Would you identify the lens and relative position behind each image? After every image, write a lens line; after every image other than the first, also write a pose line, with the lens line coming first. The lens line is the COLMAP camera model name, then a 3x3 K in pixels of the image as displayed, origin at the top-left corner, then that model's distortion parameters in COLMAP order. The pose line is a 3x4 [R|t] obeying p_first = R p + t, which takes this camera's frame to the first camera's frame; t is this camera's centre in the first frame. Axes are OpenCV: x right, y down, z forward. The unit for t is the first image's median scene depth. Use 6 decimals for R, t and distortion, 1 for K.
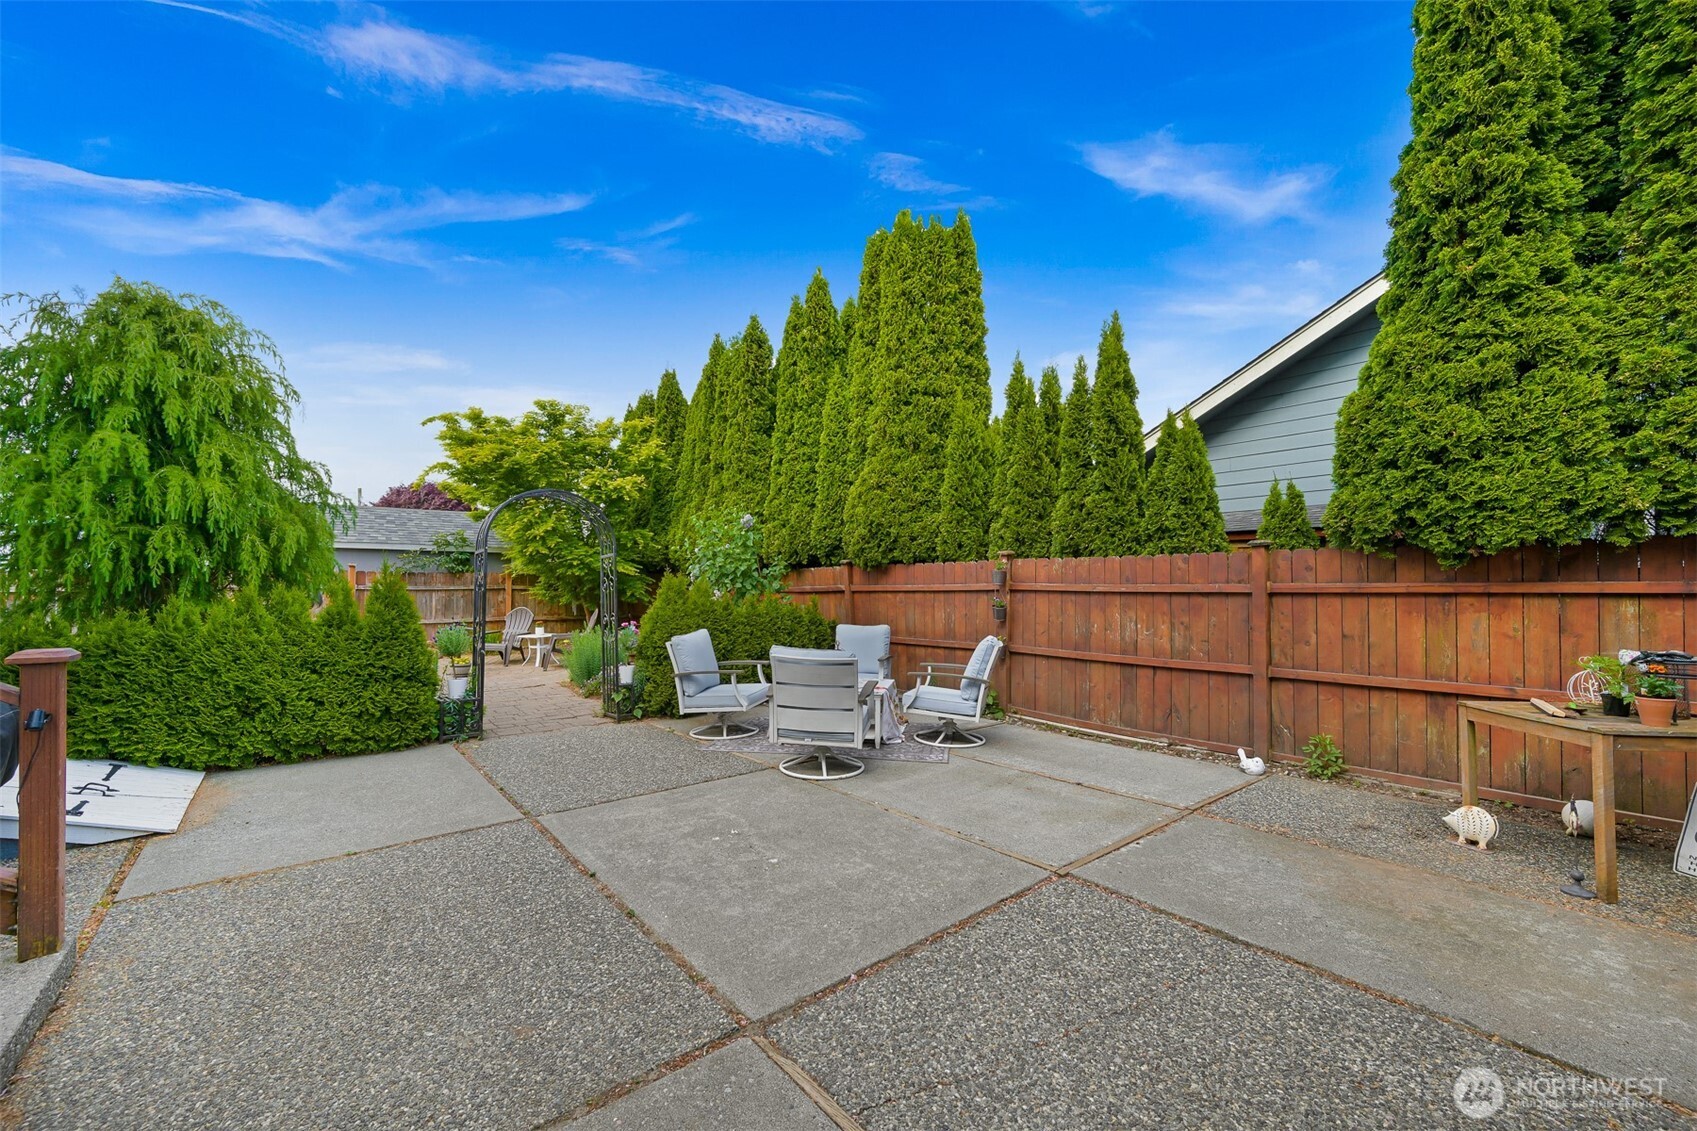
lens RADIAL K [[671.4, 0, 848.5], [0, 671.4, 565.5], [0, 0, 1]] dist [-0.000731, 0.000055]
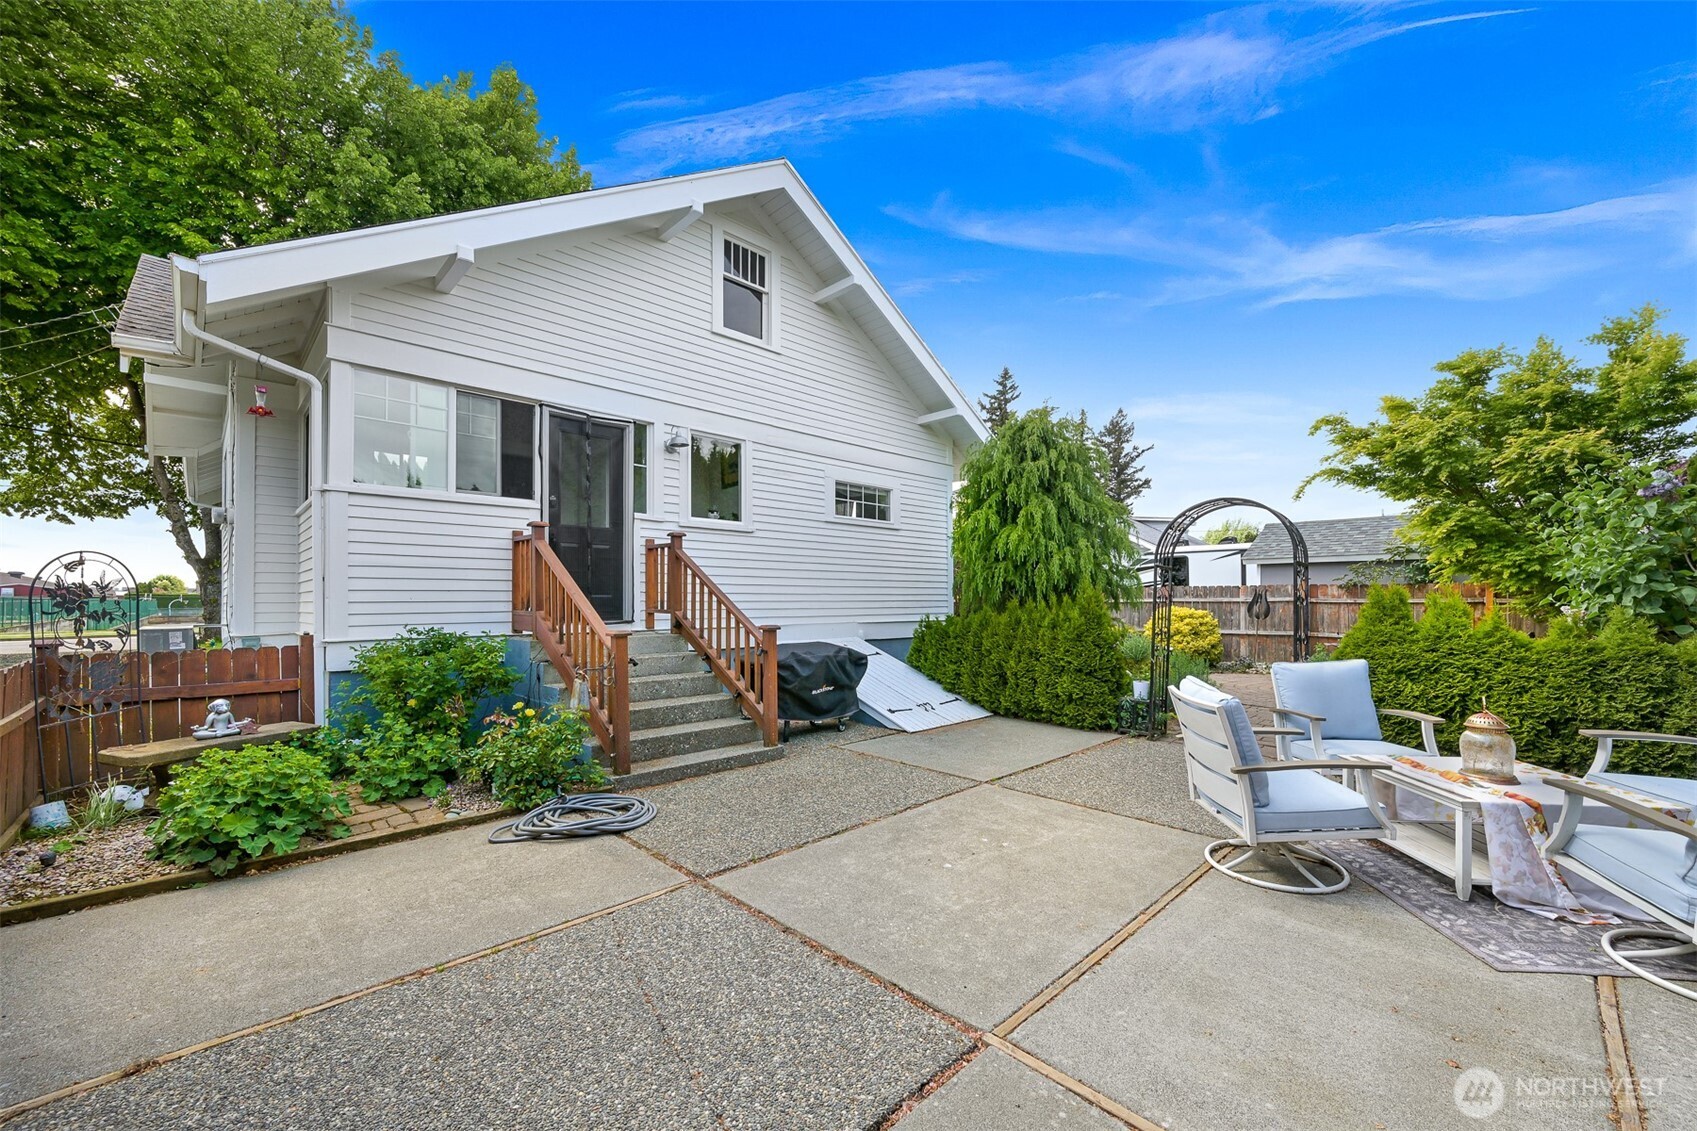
lens RADIAL K [[671.4, 0, 848.5], [0, 671.4, 565.5], [0, 0, 1]] dist [-0.000731, 0.000055]
pose [[0.075757, -0.047208, -0.996008, 0.662467], [0.029104, 0.998558, -0.045115, 0.014515], [0.996701, -0.025570, 0.077022, 0.556352]]
